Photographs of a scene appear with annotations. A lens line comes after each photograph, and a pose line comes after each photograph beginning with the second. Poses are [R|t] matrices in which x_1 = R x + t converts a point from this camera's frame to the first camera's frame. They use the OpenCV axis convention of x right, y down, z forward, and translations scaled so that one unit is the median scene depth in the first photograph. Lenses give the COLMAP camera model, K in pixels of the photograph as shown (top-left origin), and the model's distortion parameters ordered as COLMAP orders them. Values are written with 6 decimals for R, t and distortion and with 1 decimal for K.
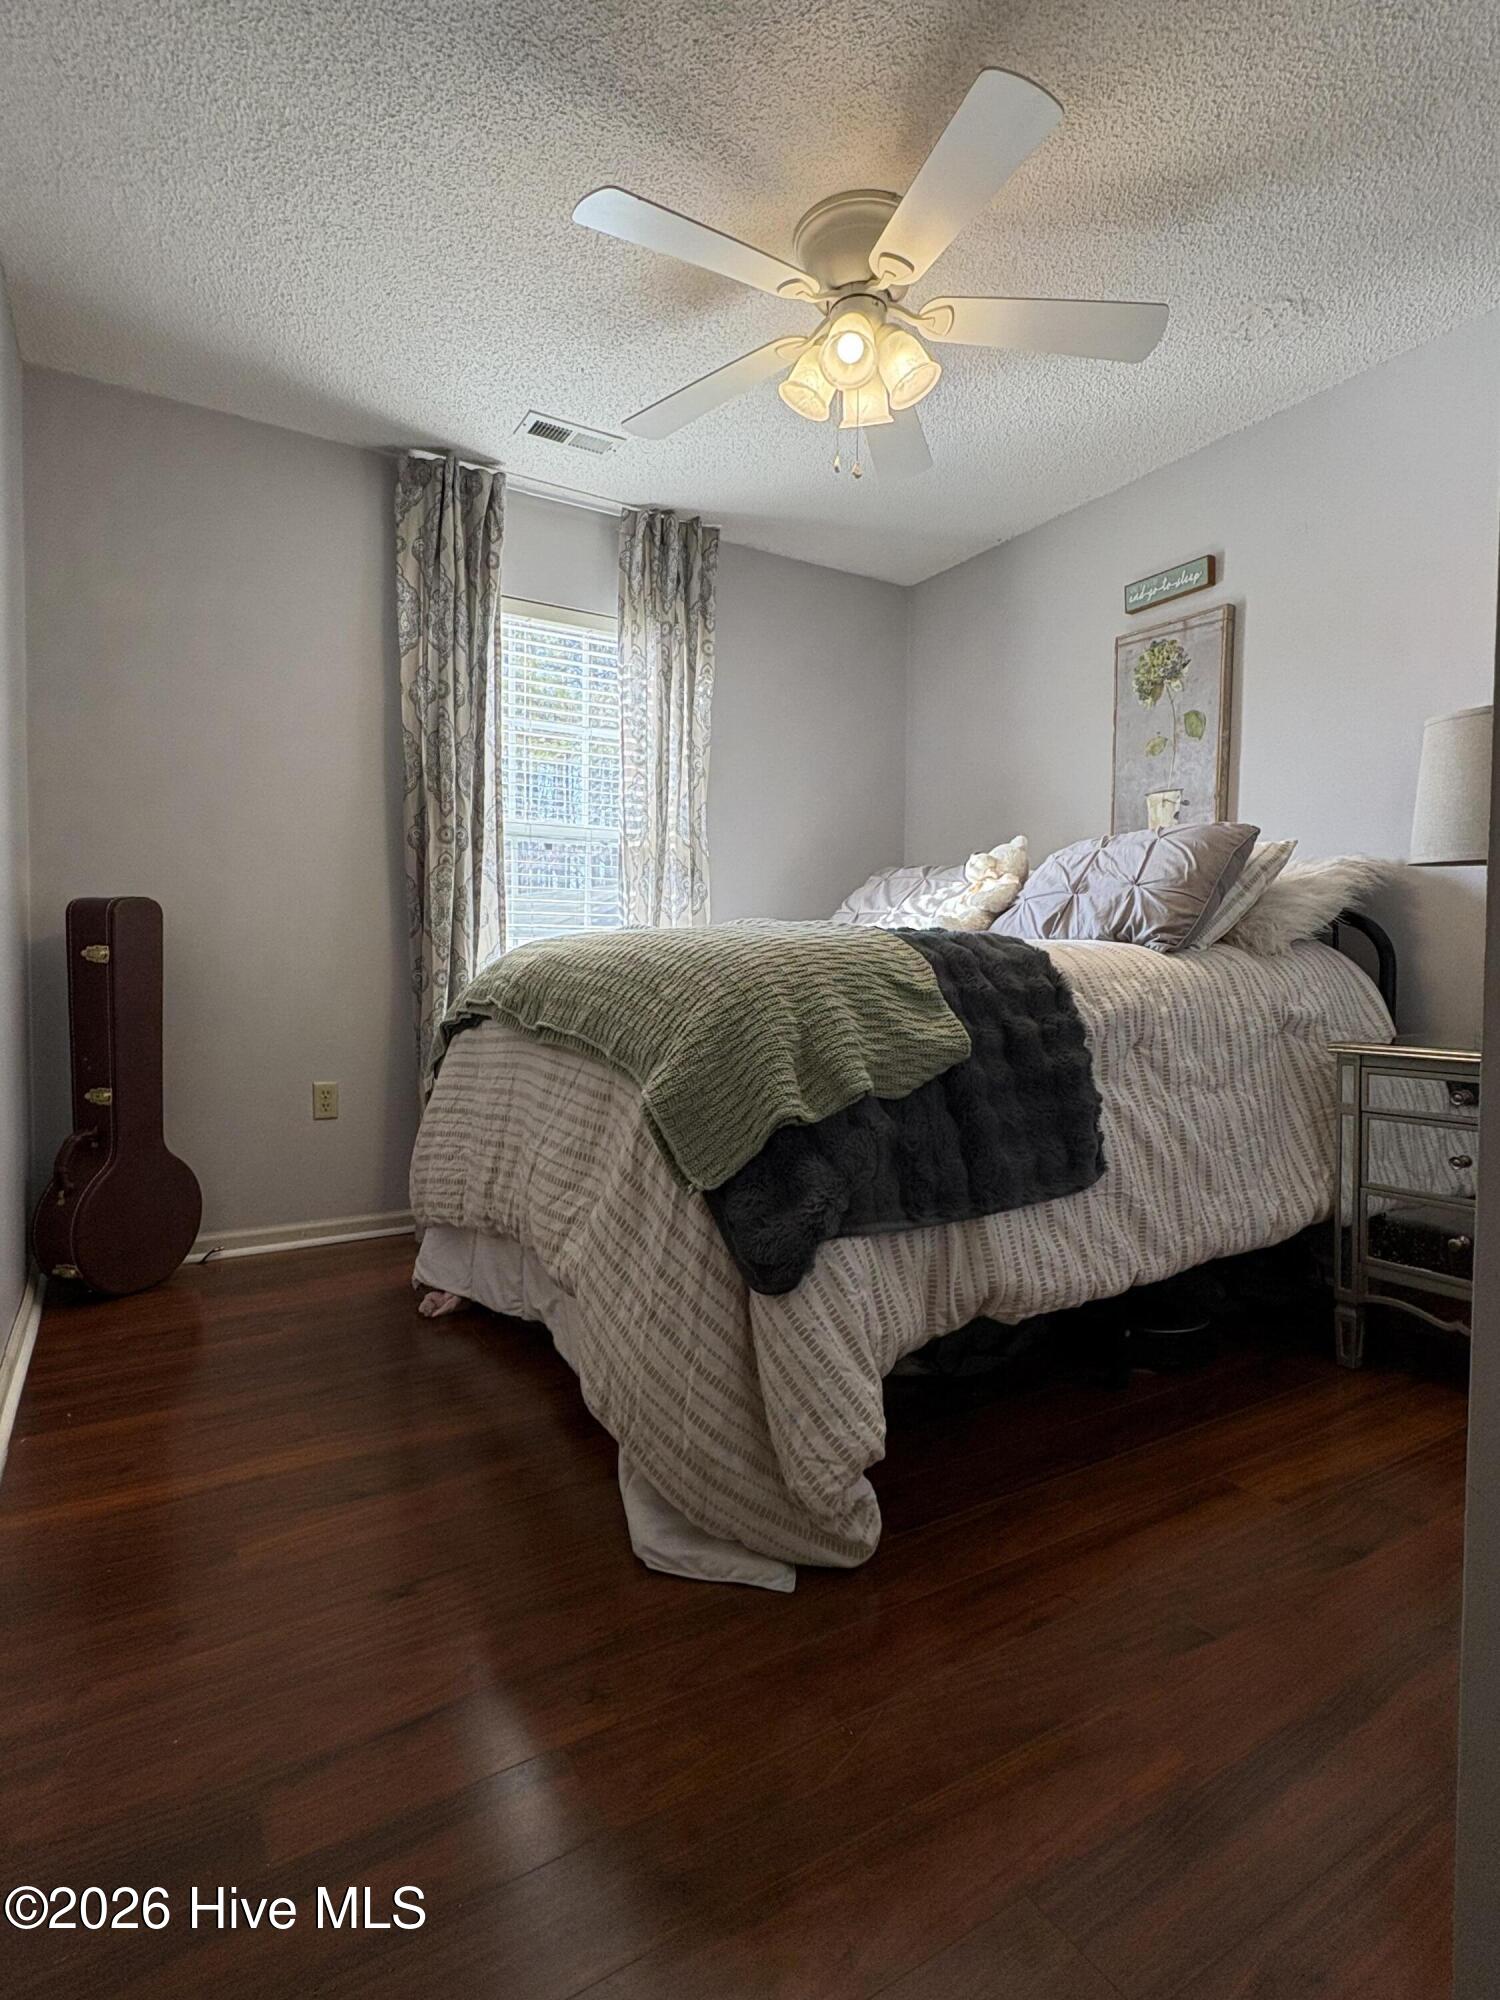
lens RADIAL K [[1003.9, 0, 752.6], [0, 1003.9, 997.3], [0, 0, 1]] dist [0.002316, 0.002662]
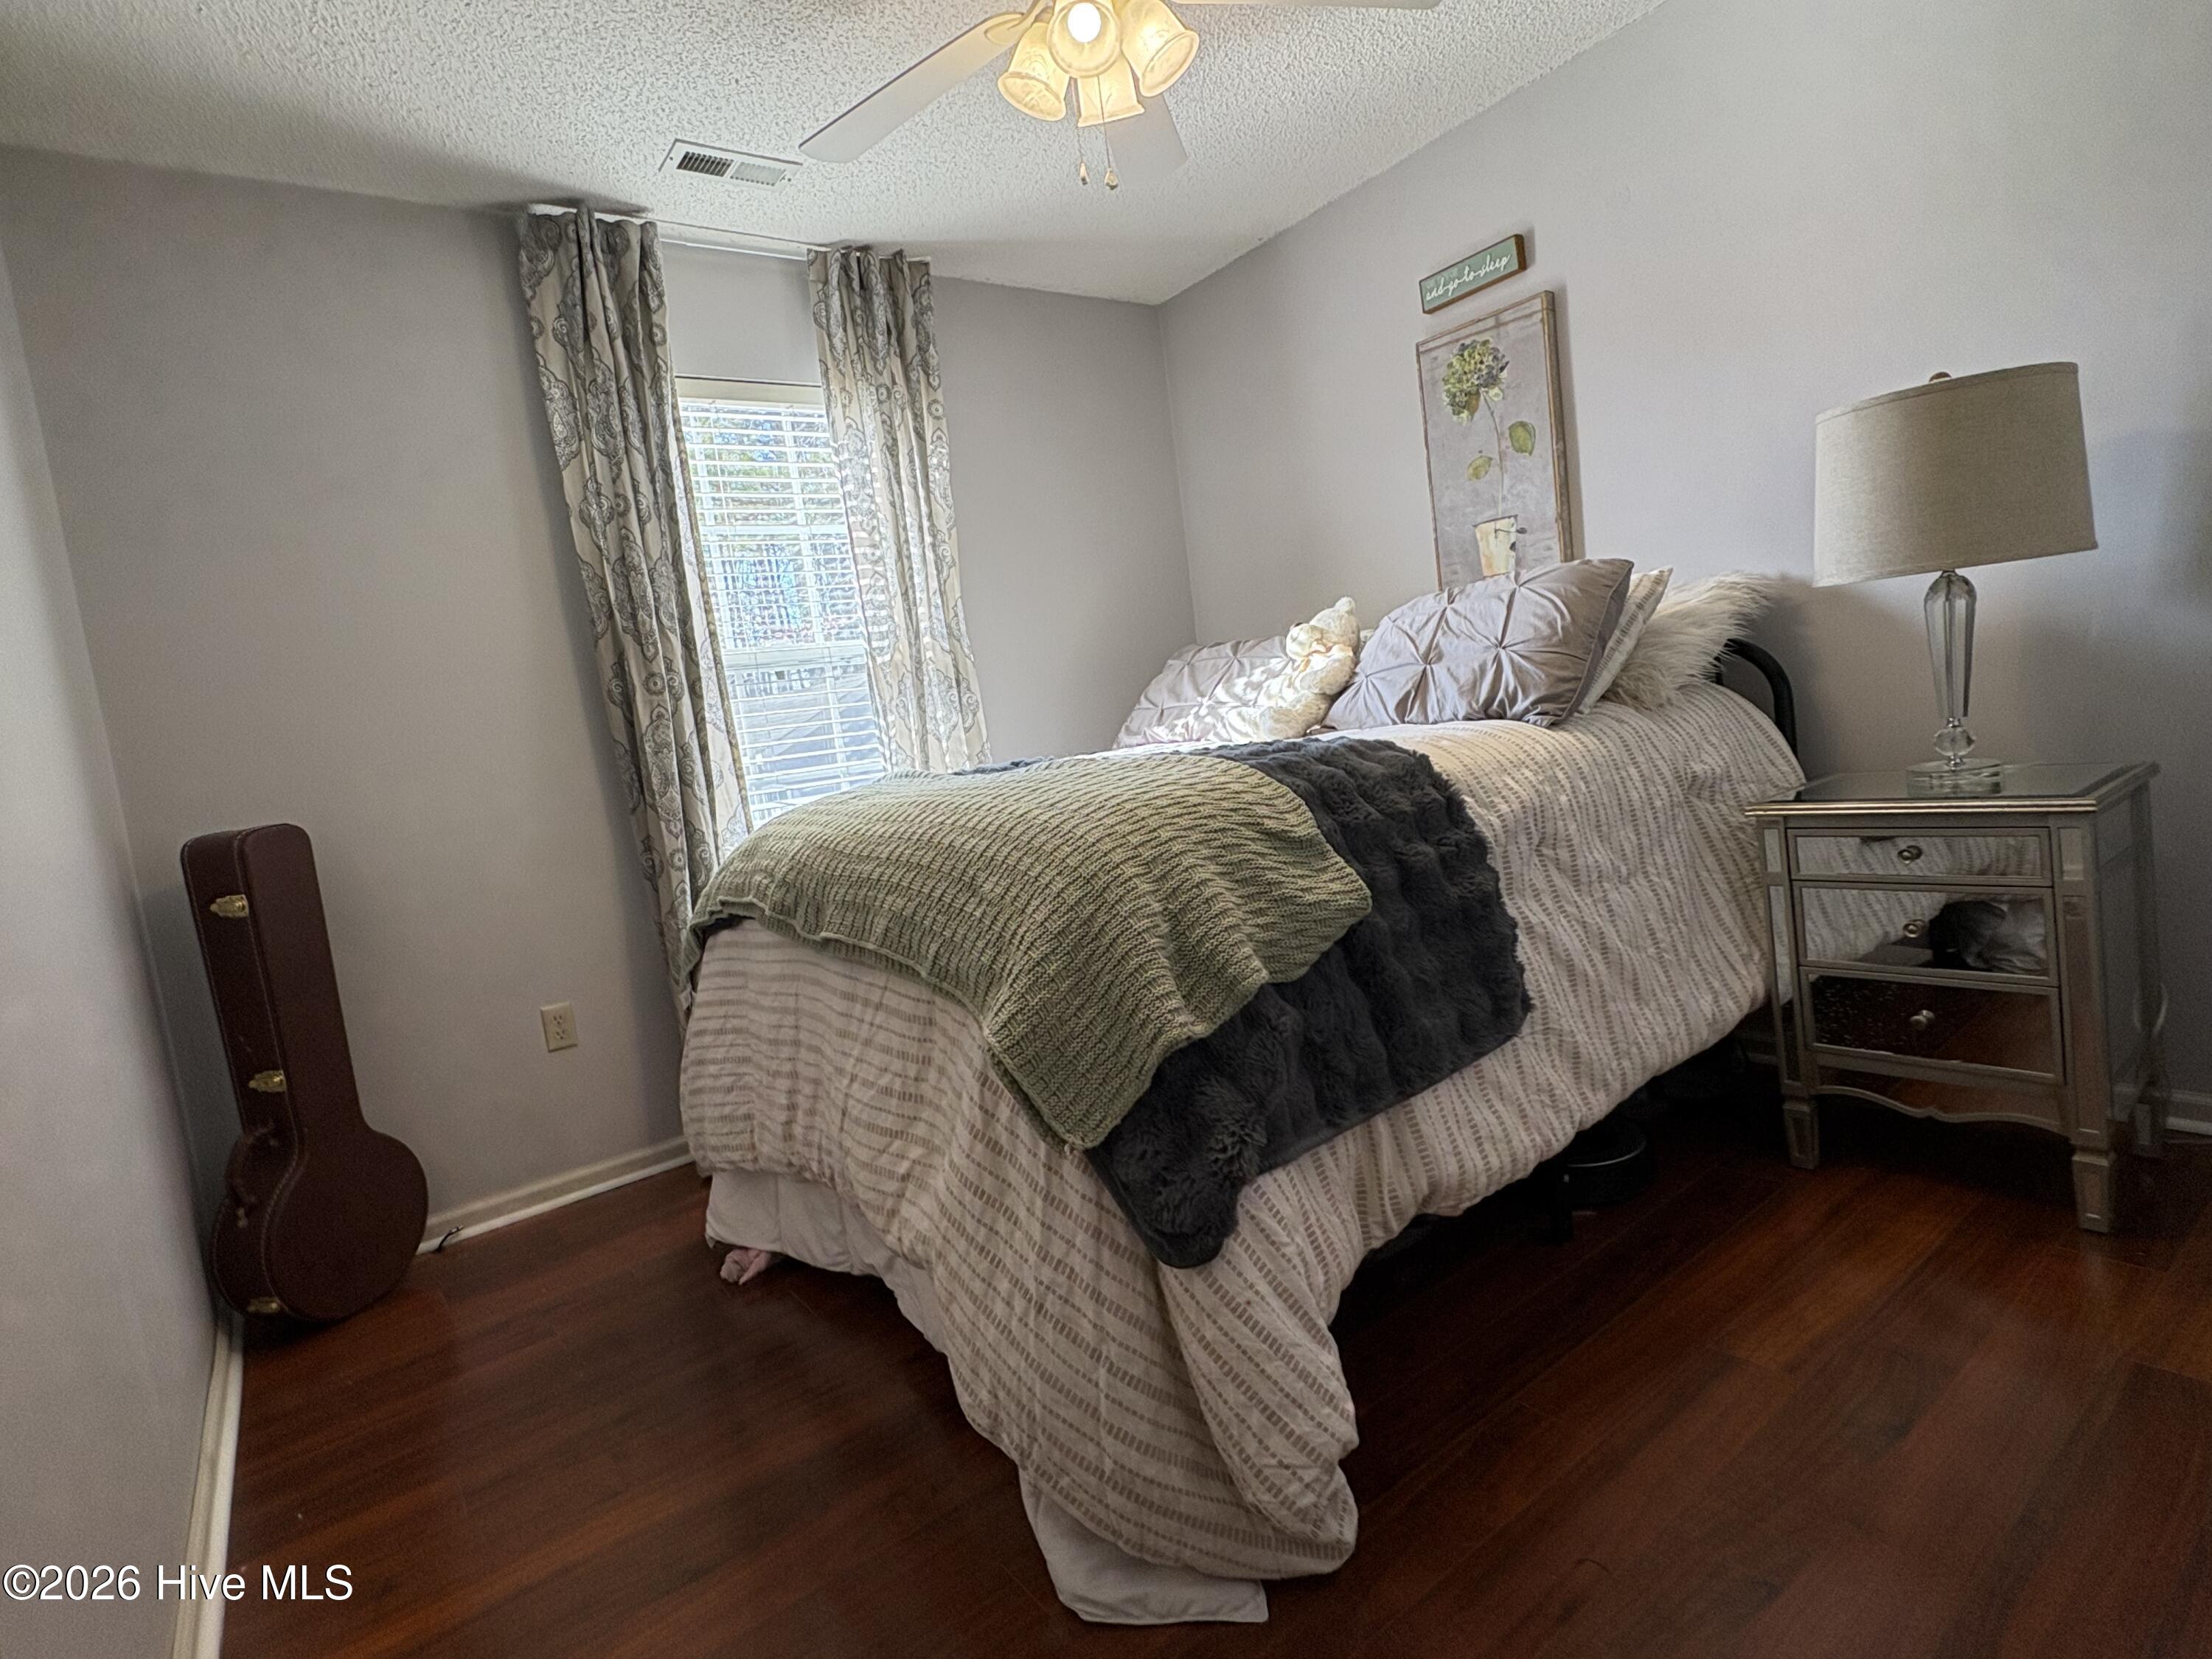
lens RADIAL K [[1110.3, 0, 1102.2], [0, 1110.3, 828.1], [0, 0, 1]] dist [0.002316, 0.002662]
pose [[0.986984, -0.144214, 0.071165, -0.037249], [0.140053, 0.988301, 0.060376, -0.065488], [-0.079039, -0.049624, 0.995636, 0.090161]]
